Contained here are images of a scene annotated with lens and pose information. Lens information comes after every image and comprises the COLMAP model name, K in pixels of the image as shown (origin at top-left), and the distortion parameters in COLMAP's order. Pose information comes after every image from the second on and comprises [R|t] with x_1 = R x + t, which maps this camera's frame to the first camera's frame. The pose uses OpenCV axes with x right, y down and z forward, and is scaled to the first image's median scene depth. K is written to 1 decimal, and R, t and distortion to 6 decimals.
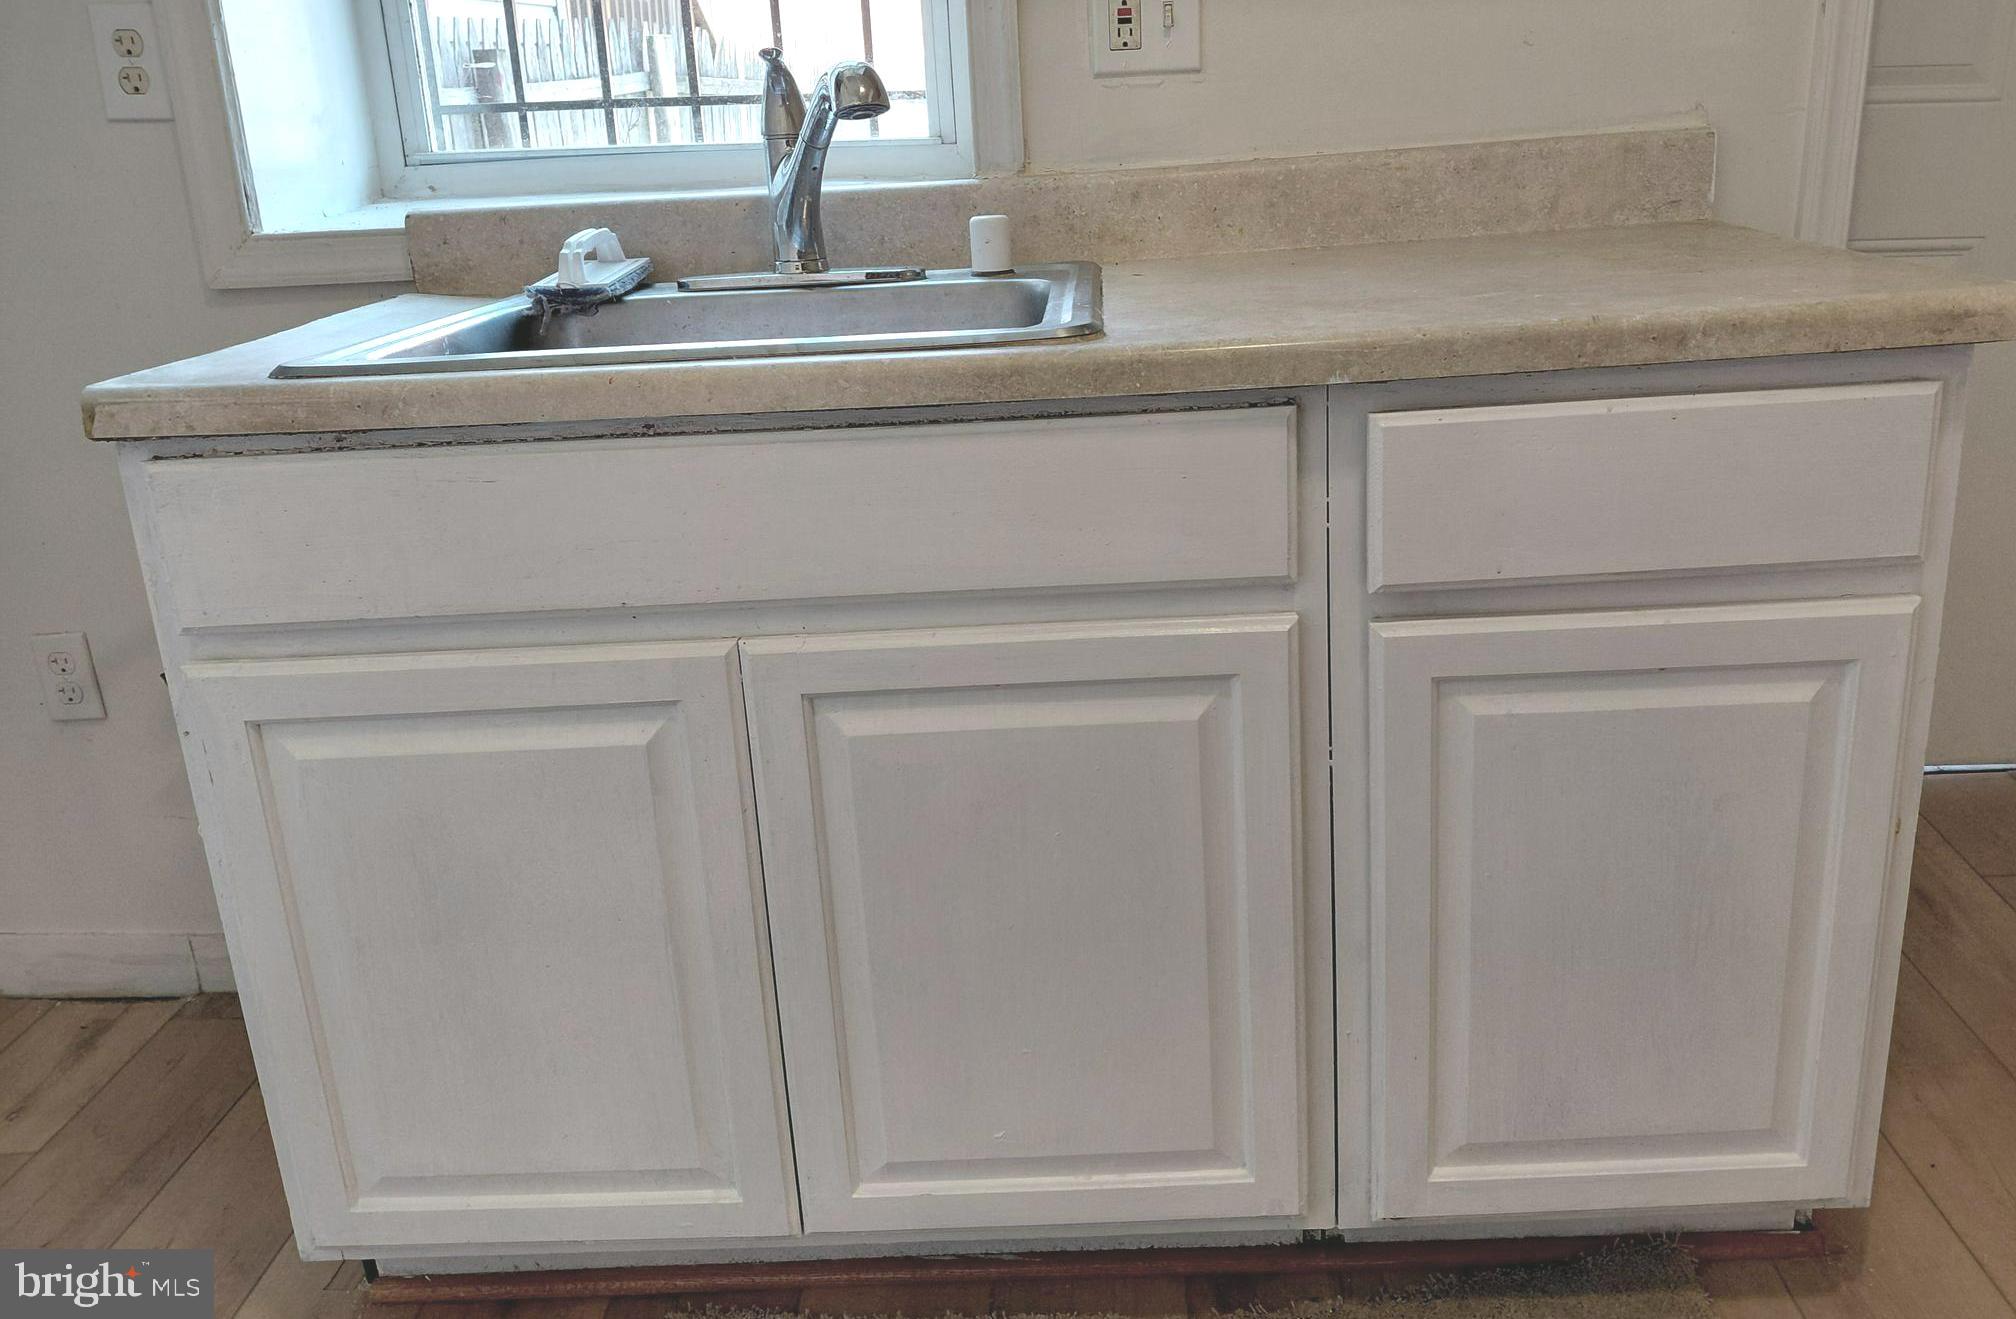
lens RADIAL K [[1419.4, 0, 1009.4], [0, 1419.4, 558.6], [0, 0, 1]] dist [0.054536, -0.000678]
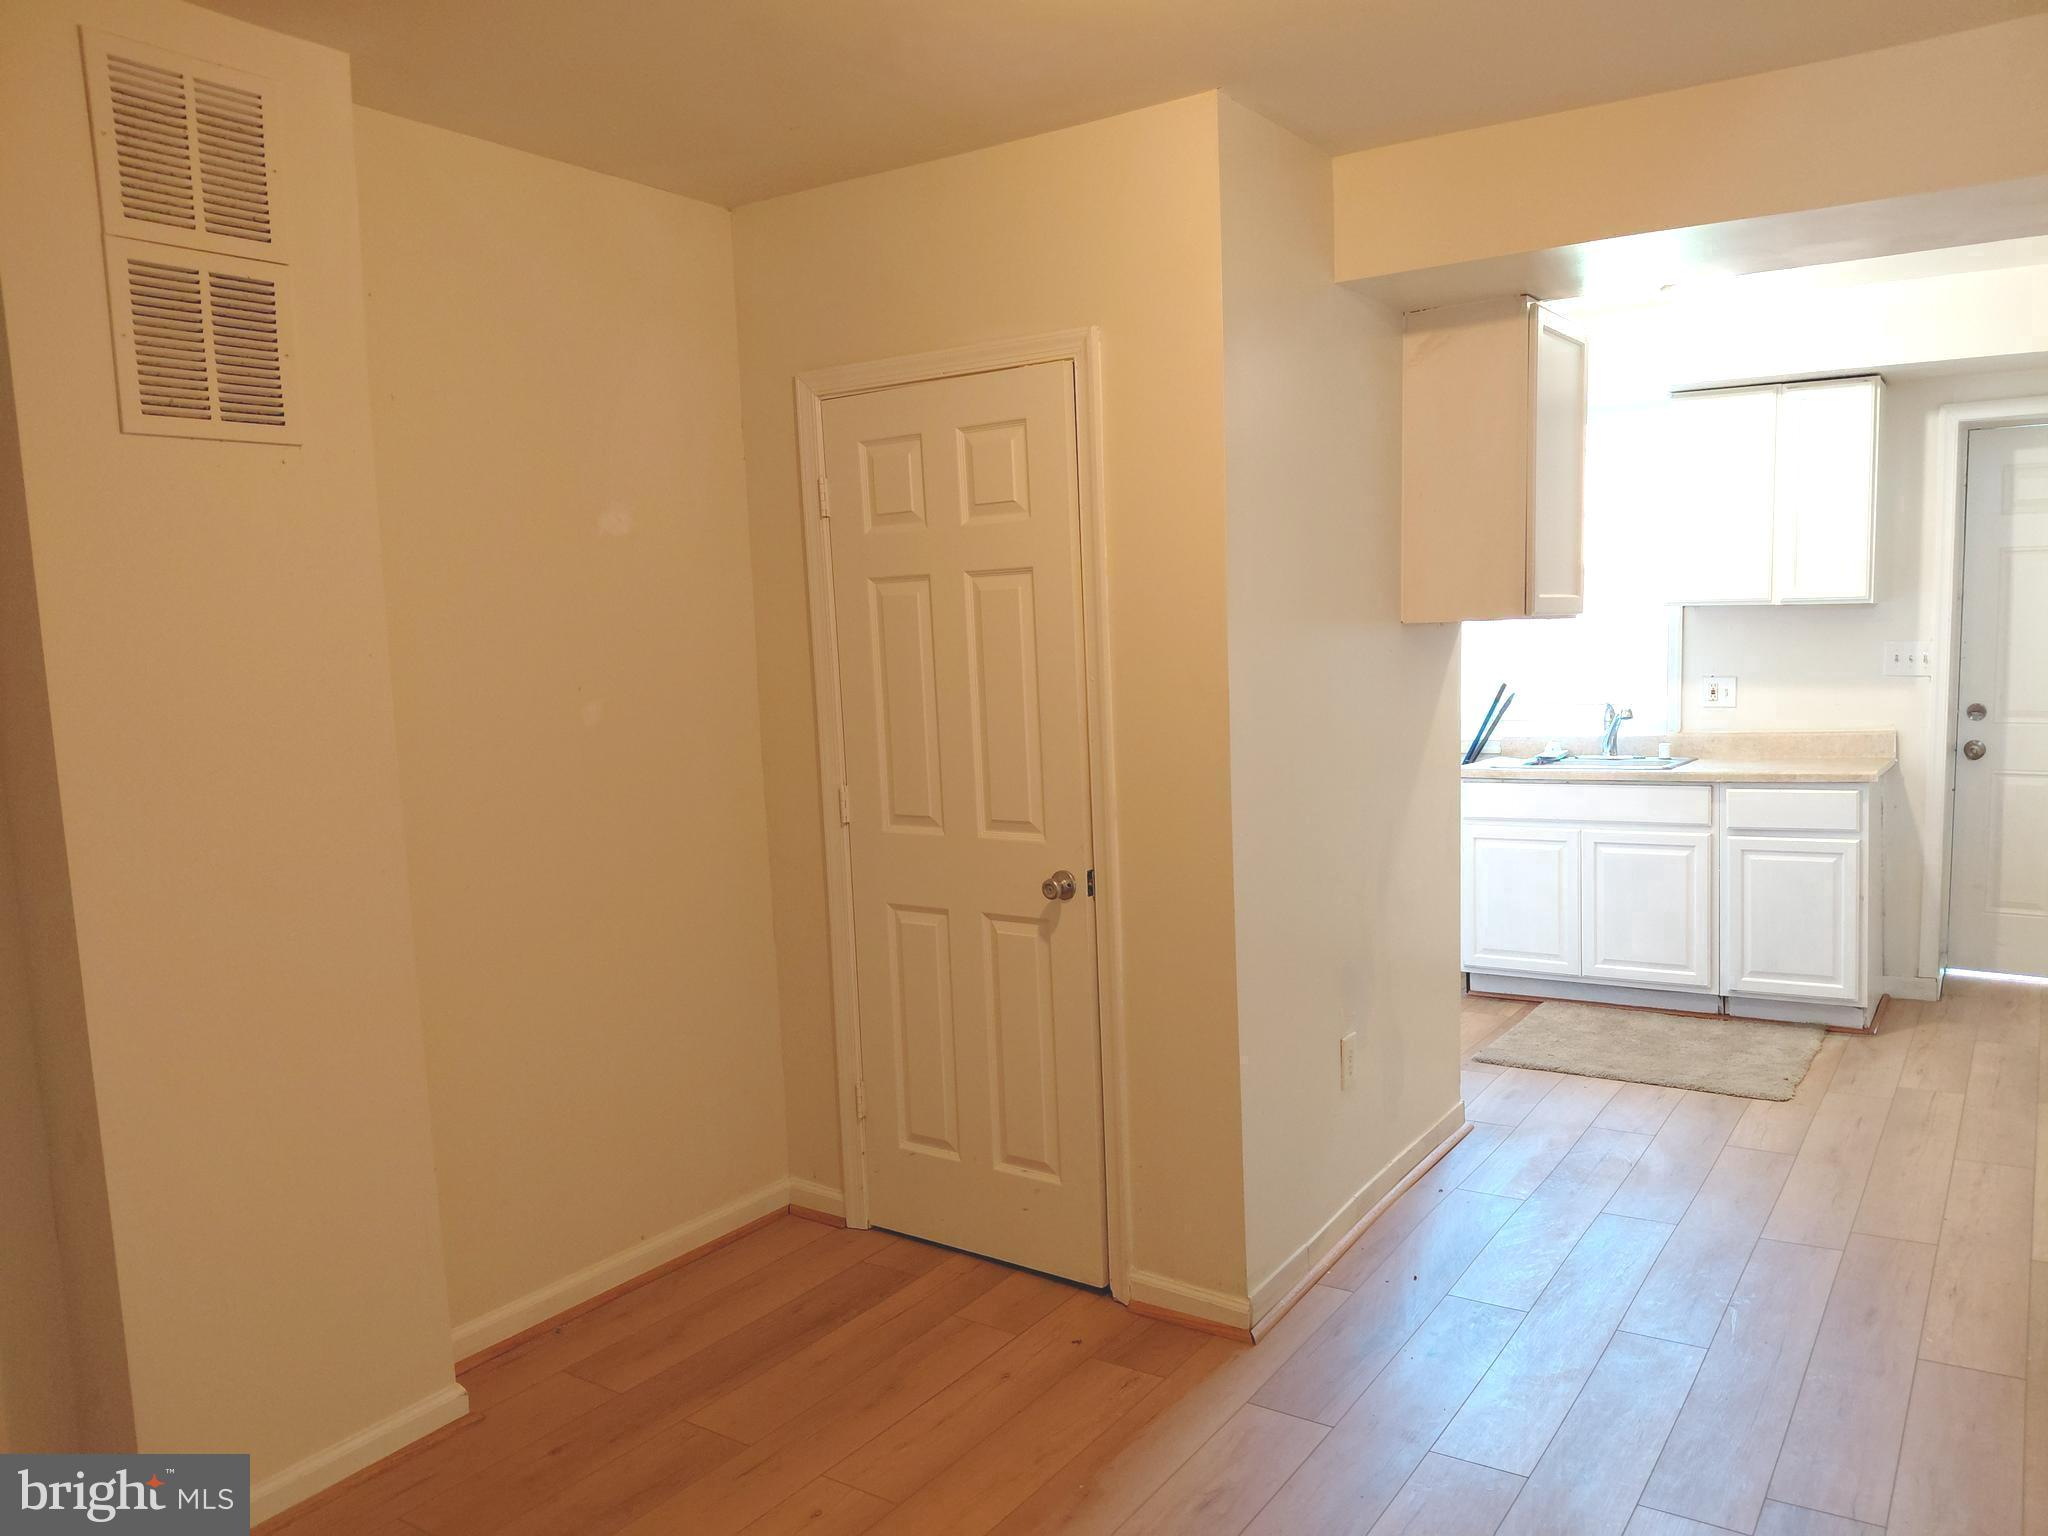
lens RADIAL K [[1416.1, 0, 1074.2], [0, 1416.1, 779.2], [0, 0, 1]] dist [-0.000067, -0.056094]
pose [[0.850274, 0.070563, -0.521590, 0.772174], [-0.172645, 0.973537, -0.149734, 0.847832], [0.497221, 0.217365, 0.839955, -3.611415]]
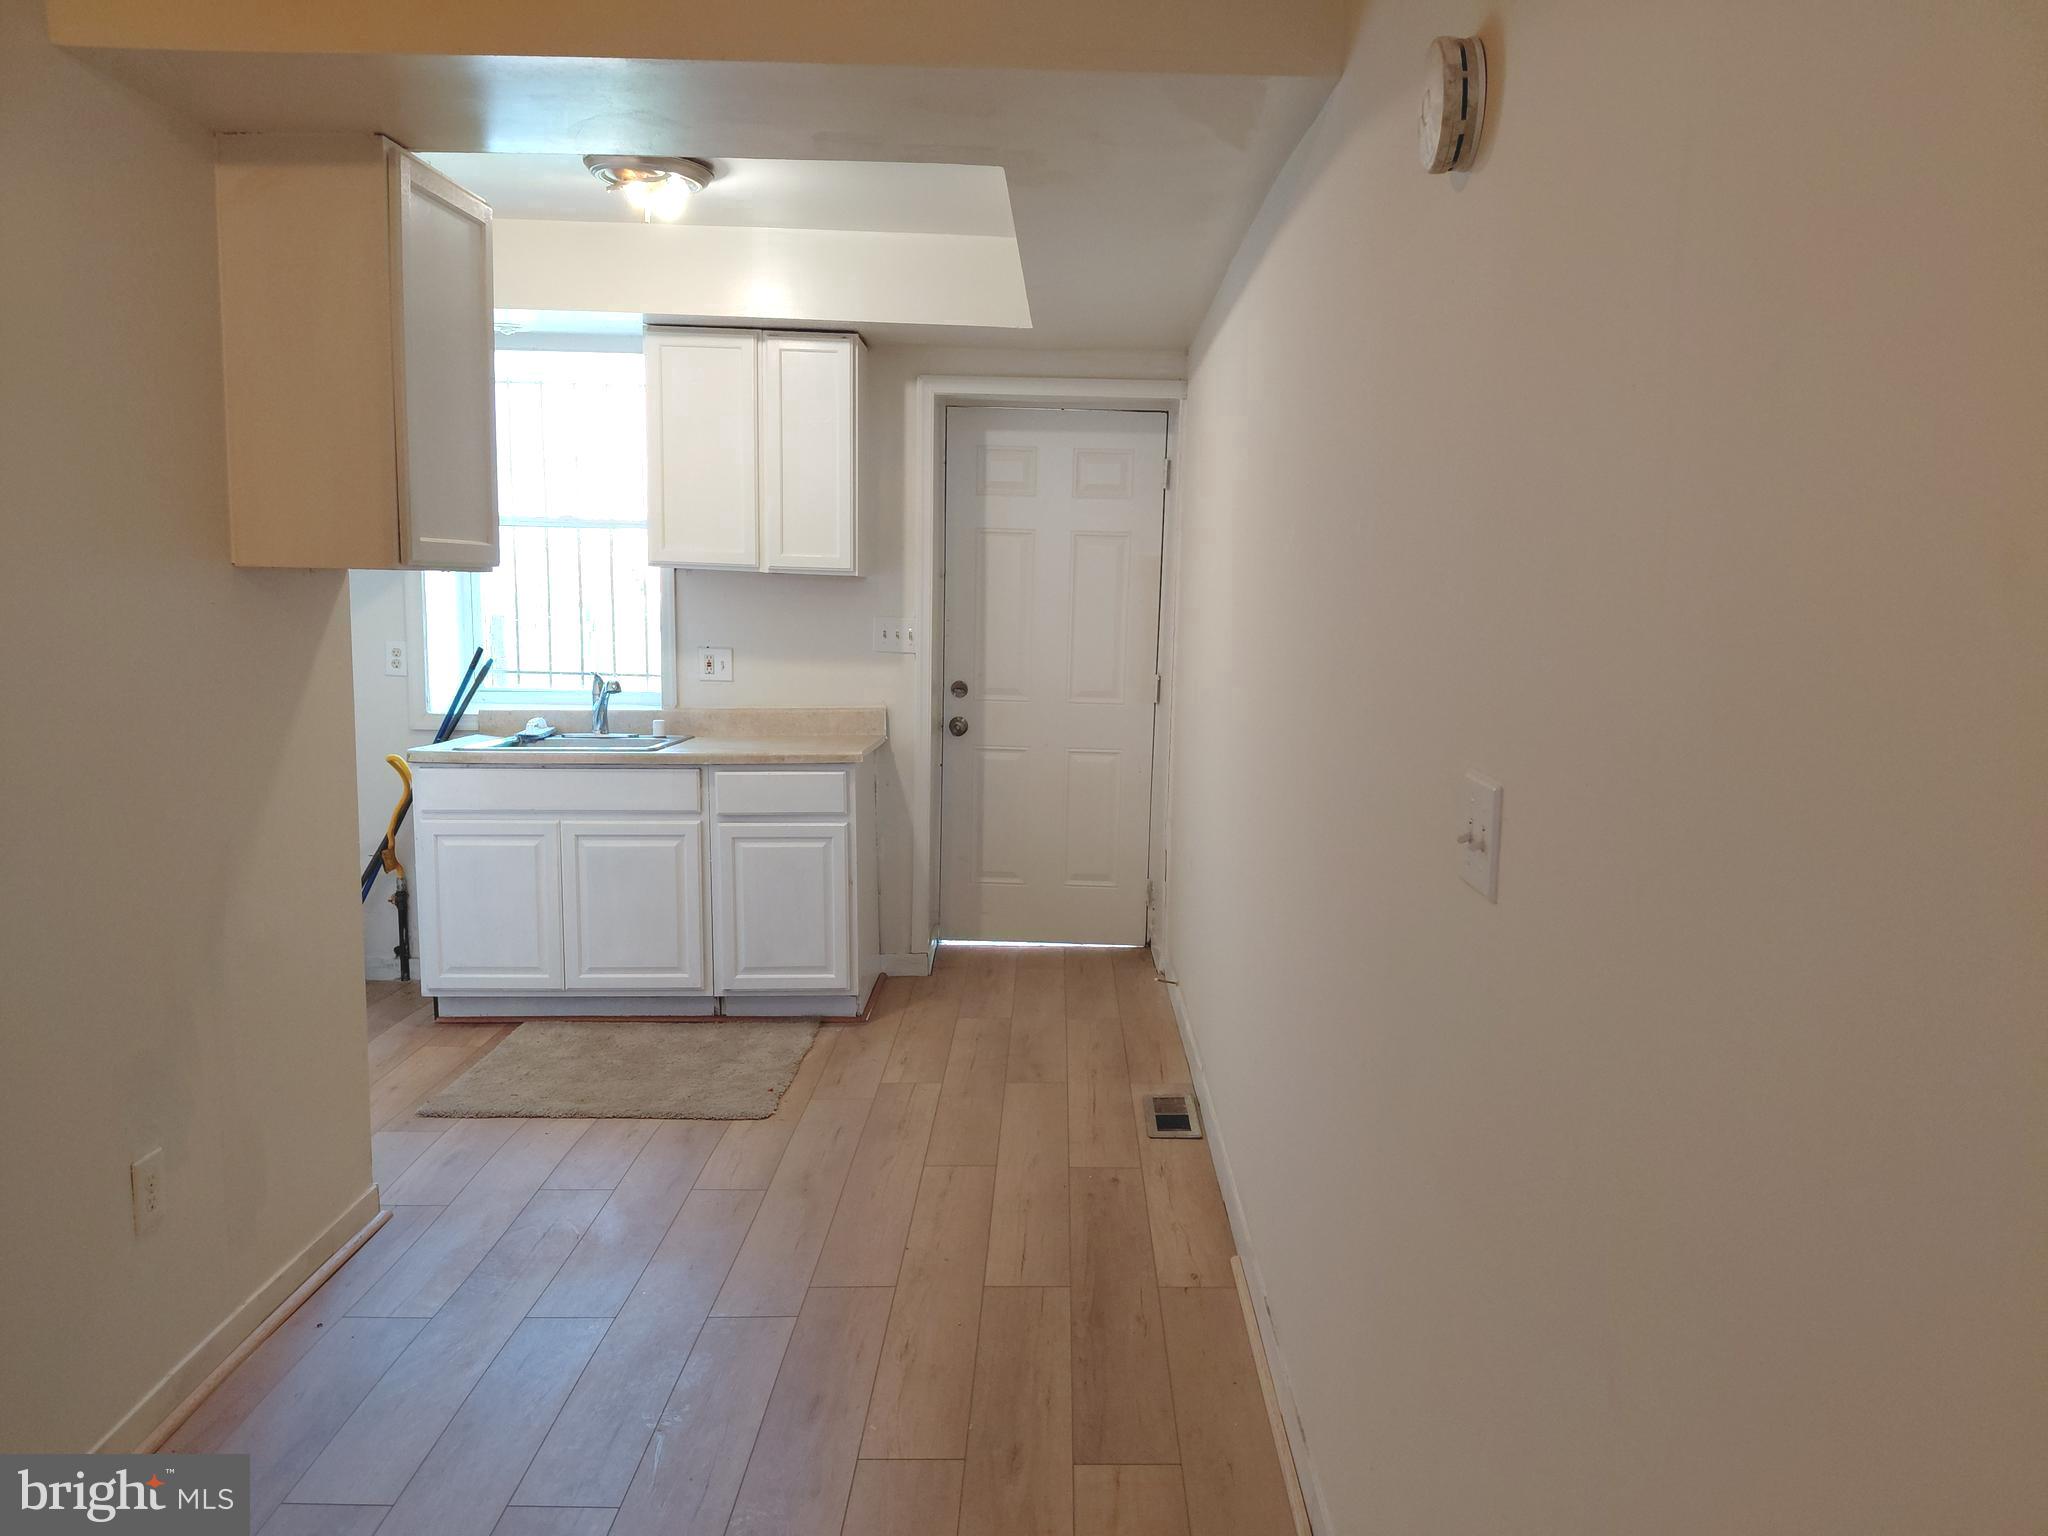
lens RADIAL K [[1416.1, 0, 1074.2], [0, 1416.1, 779.2], [0, 0, 1]] dist [-0.000067, -0.056094]
pose [[0.995581, 0.057692, 0.074096, 0.919523], [-0.042462, 0.980327, -0.192761, 0.631108], [-0.083759, 0.188763, 0.978444, -2.950177]]
